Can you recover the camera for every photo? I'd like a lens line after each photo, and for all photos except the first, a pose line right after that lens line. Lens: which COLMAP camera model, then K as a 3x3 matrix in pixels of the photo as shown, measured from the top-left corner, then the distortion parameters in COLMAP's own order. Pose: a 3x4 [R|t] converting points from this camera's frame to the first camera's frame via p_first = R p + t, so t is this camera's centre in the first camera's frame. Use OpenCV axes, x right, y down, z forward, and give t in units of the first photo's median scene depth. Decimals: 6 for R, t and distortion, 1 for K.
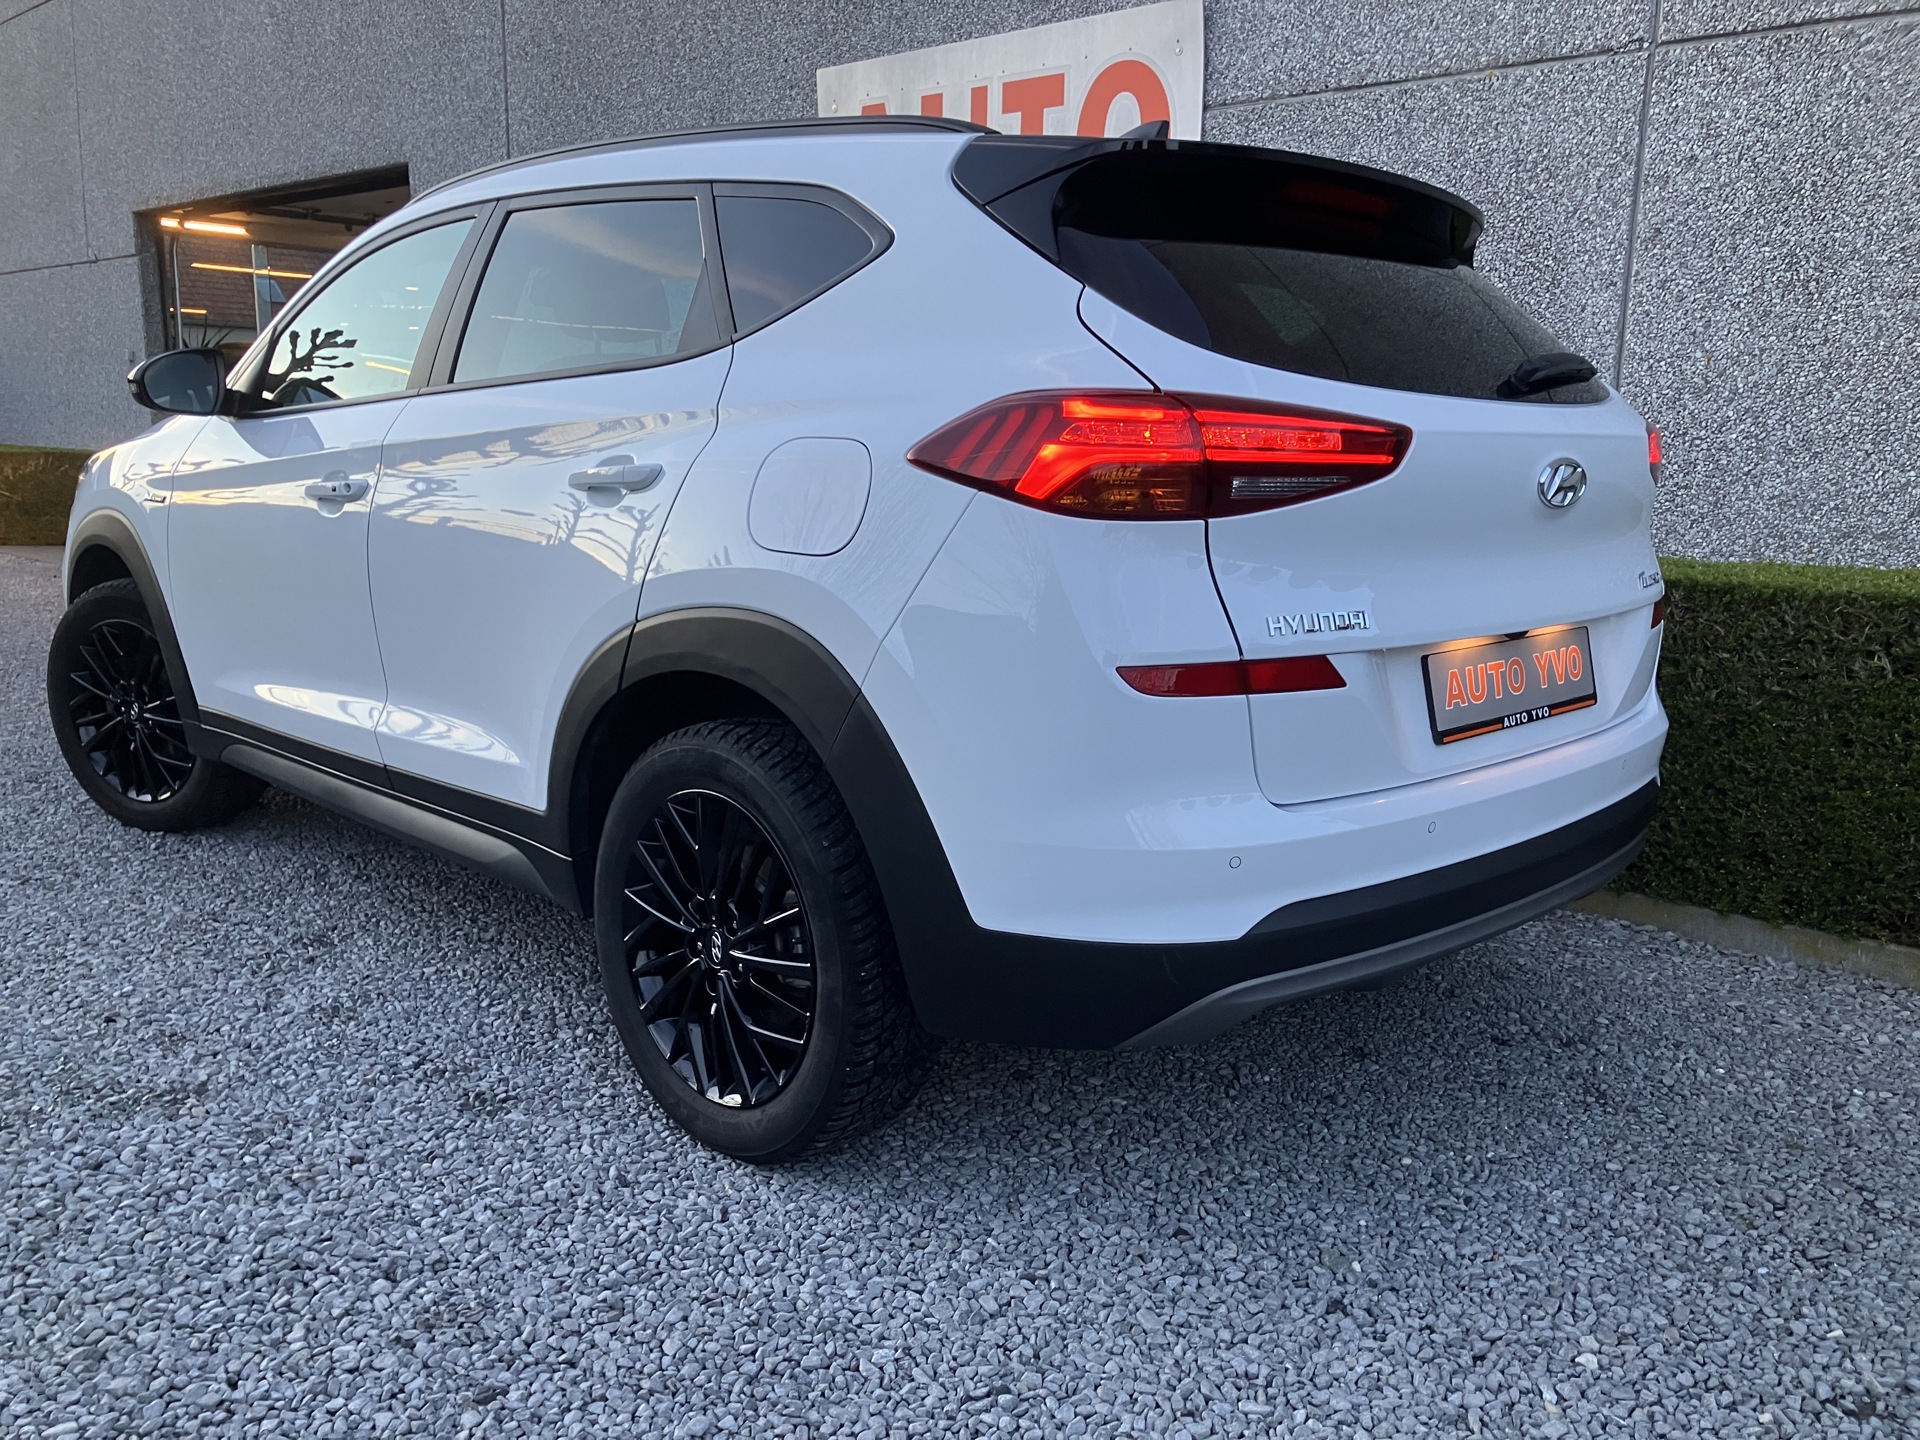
lens RADIAL K [[1583.9, 0, 979.6], [0, 1583.9, 723.2], [0, 0, 1]] dist [0.013589, -0.021164]
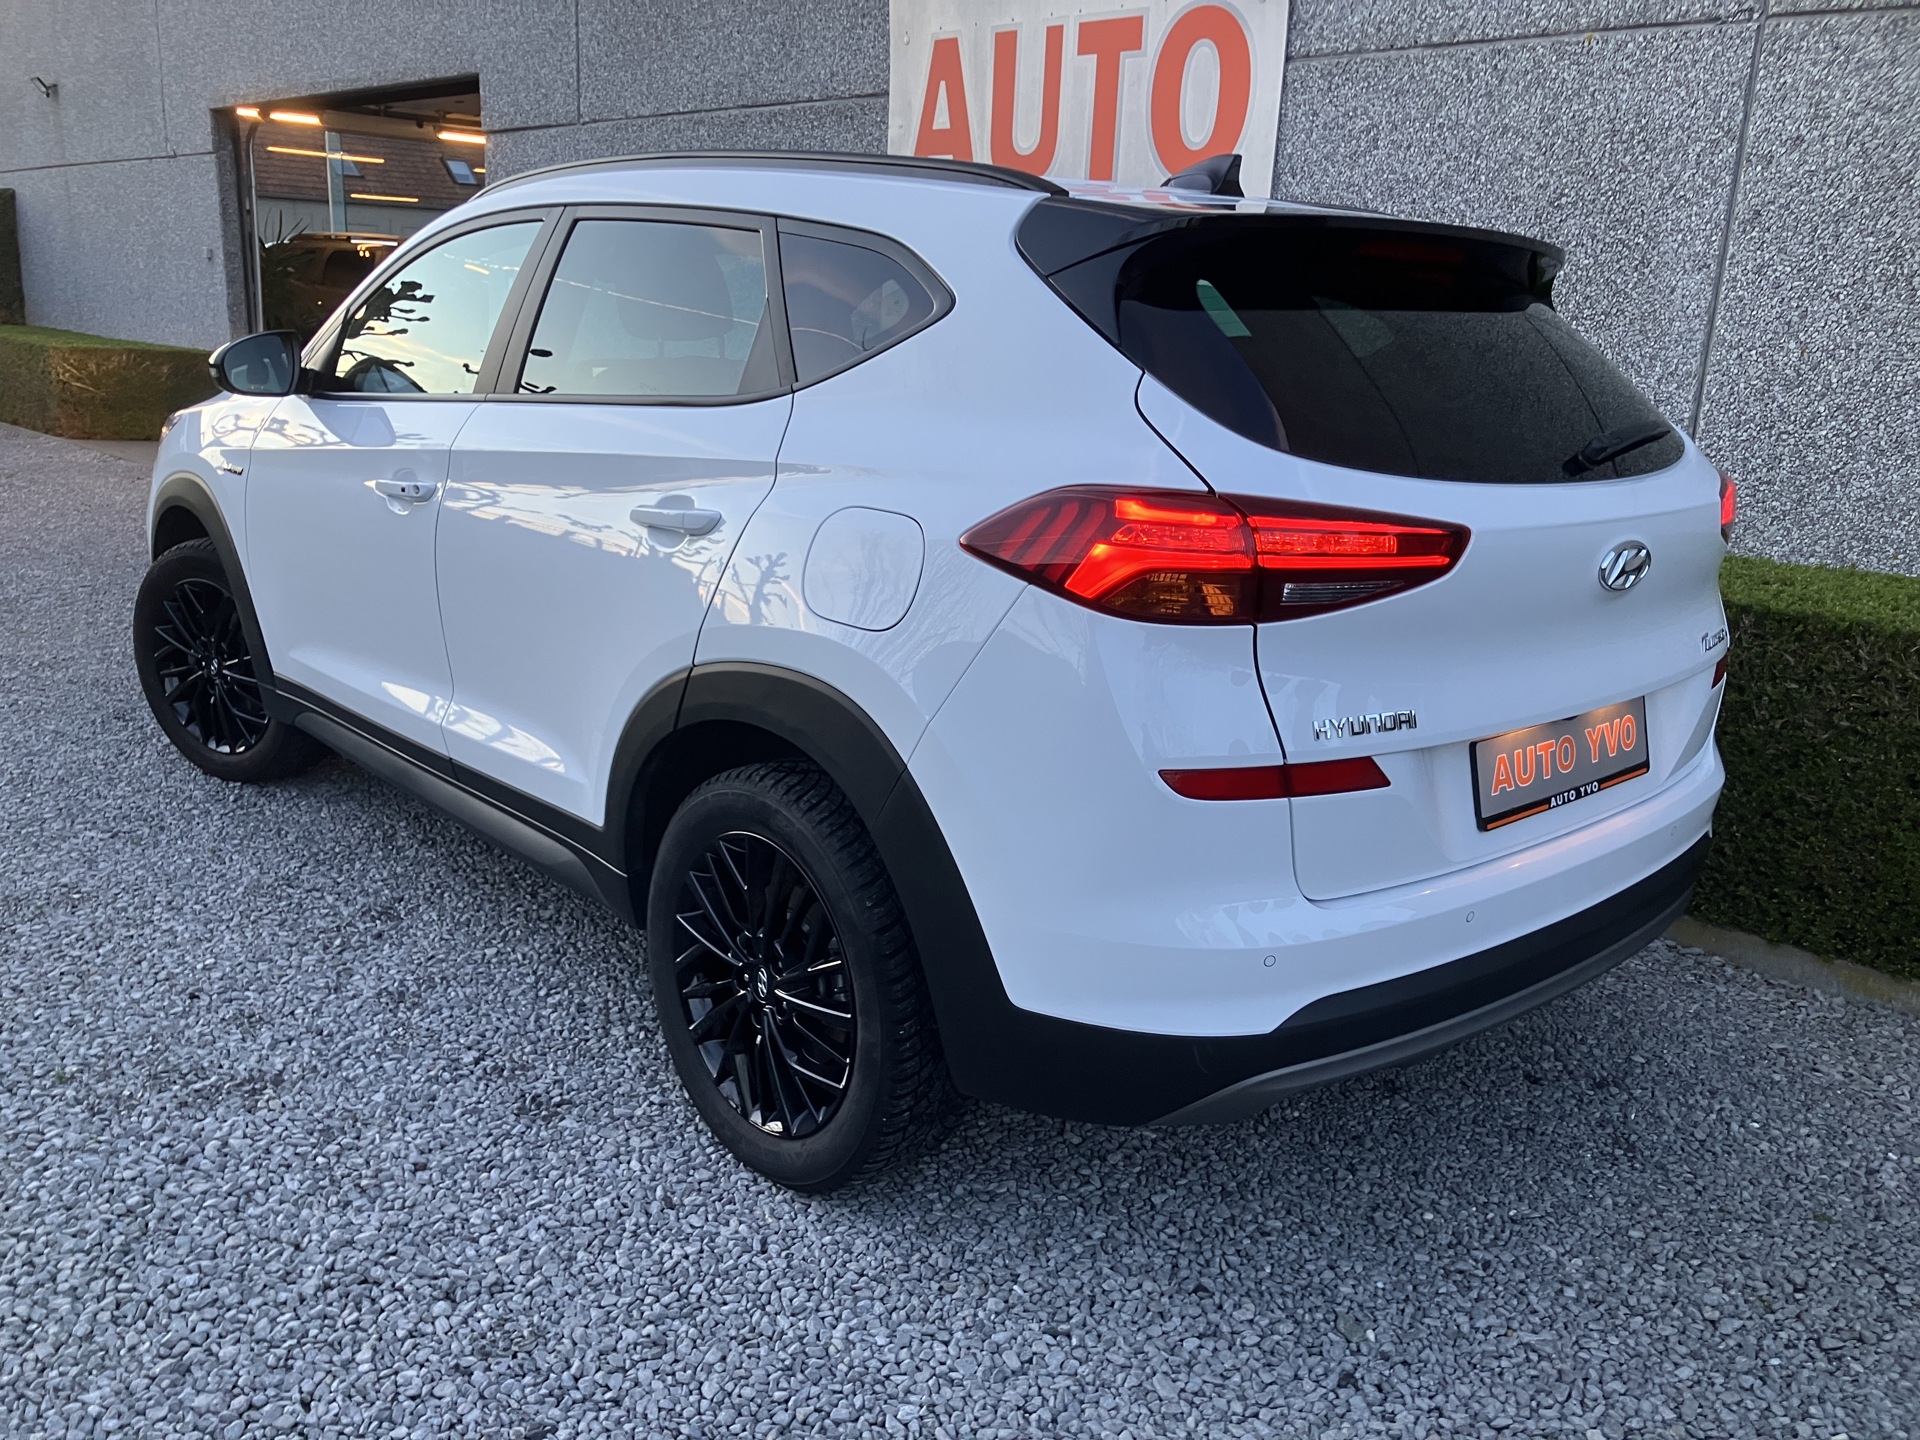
lens RADIAL K [[1583.9, 0, 942.5], [0, 1583.9, 726.8], [0, 0, 1]] dist [0.013589, -0.021164]
pose [[0.997731, 0.036206, -0.056762, 0.004019], [-0.031933, 0.996713, 0.074455, -0.105996], [0.059271, -0.072474, 0.995608, -0.011112]]
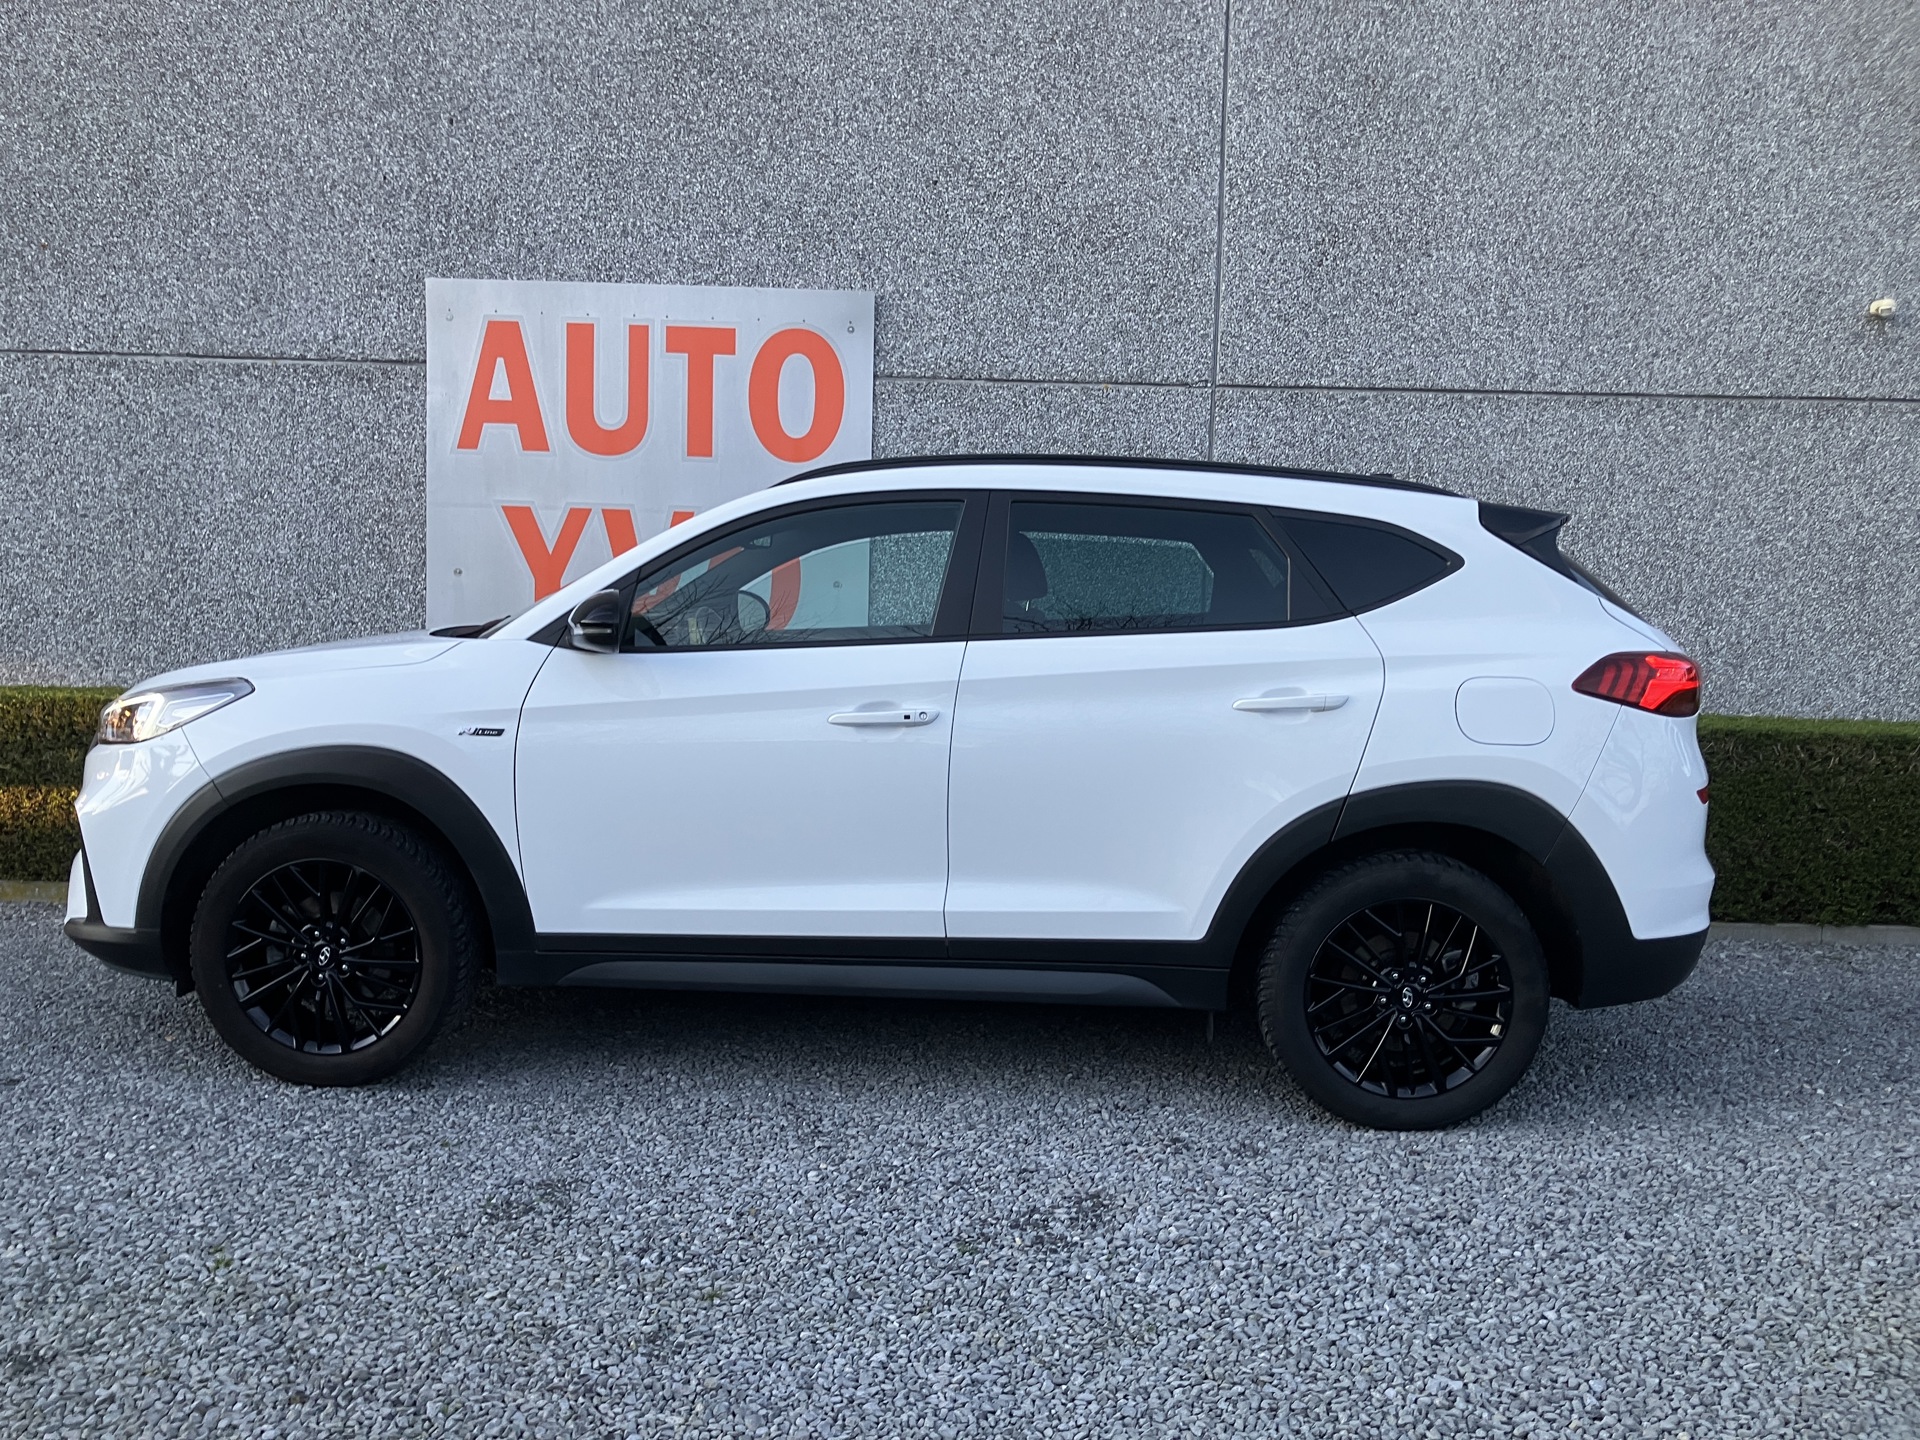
lens RADIAL K [[1583.9, 0, 941.0], [0, 1583.9, 731.2], [0, 0, 1]] dist [0.013589, -0.021164]
pose [[0.743673, -0.057133, 0.666098, -1.533994], [0.110158, 0.993195, -0.037798, -0.112489], [-0.659405, 0.101485, 0.744906, 0.097873]]
